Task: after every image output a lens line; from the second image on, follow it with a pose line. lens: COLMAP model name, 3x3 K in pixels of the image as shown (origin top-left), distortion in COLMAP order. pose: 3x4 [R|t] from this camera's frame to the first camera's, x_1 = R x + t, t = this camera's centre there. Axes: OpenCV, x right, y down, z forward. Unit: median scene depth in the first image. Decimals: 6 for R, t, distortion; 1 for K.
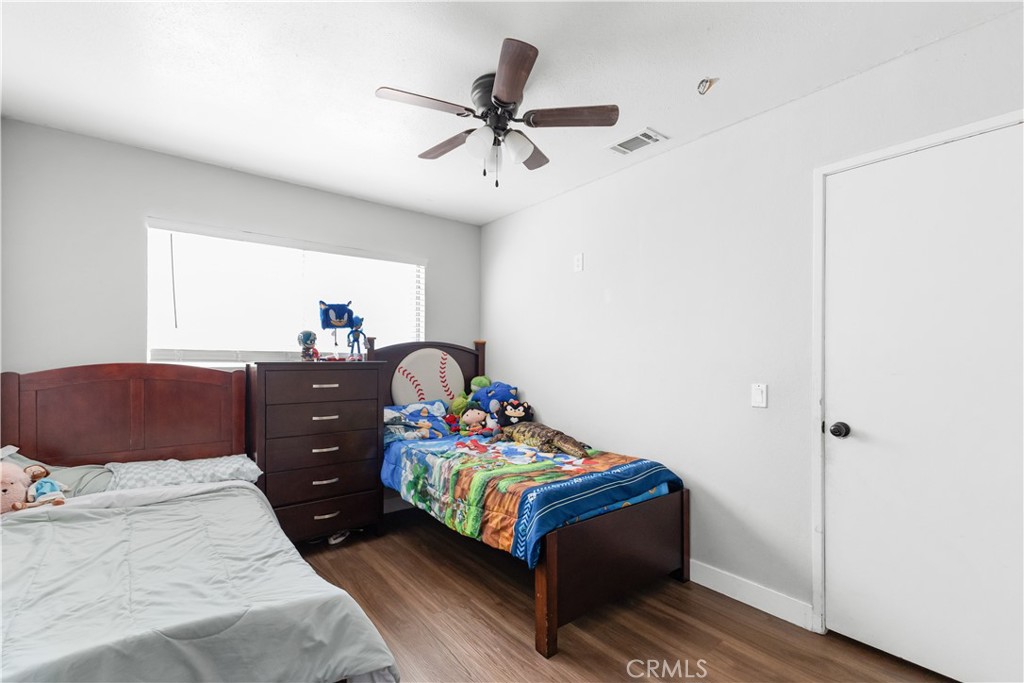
lens RADIAL K [[443.2, 0, 513.8], [0, 443.2, 351.6], [0, 0, 1]] dist [0.012759, 0.000172]
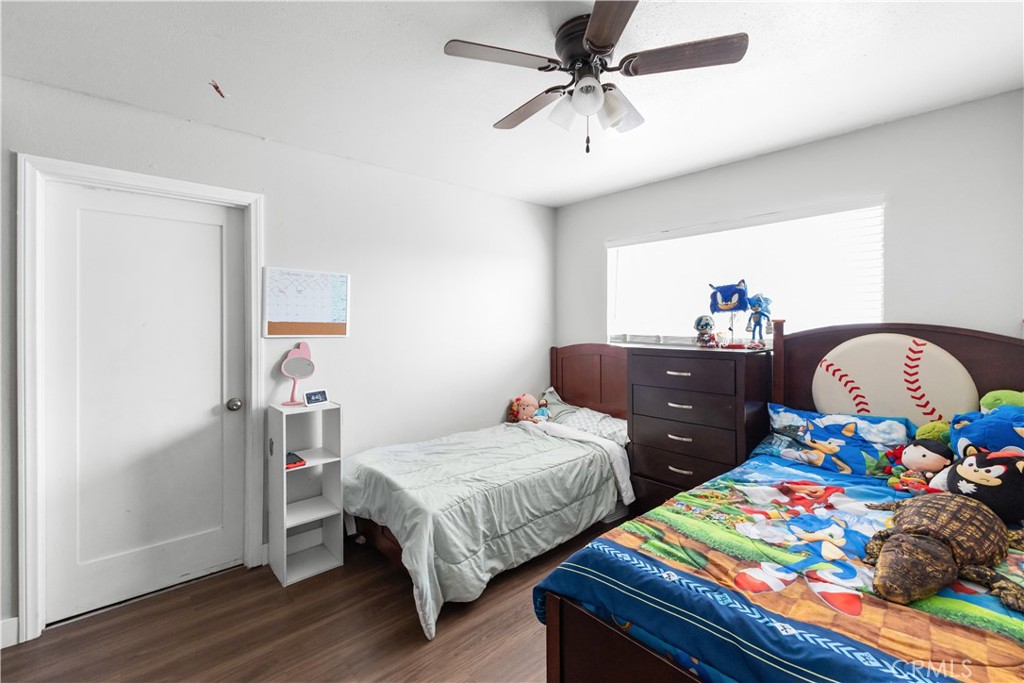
lens RADIAL K [[443.2, 0, 513.2], [0, 443.2, 332.5], [0, 0, 1]] dist [0.012759, 0.000172]
pose [[0.076895, 0.014271, -0.996937, 0.467418], [0.016384, 0.999744, 0.015575, -0.031511], [0.996905, -0.017532, 0.076642, 0.490596]]
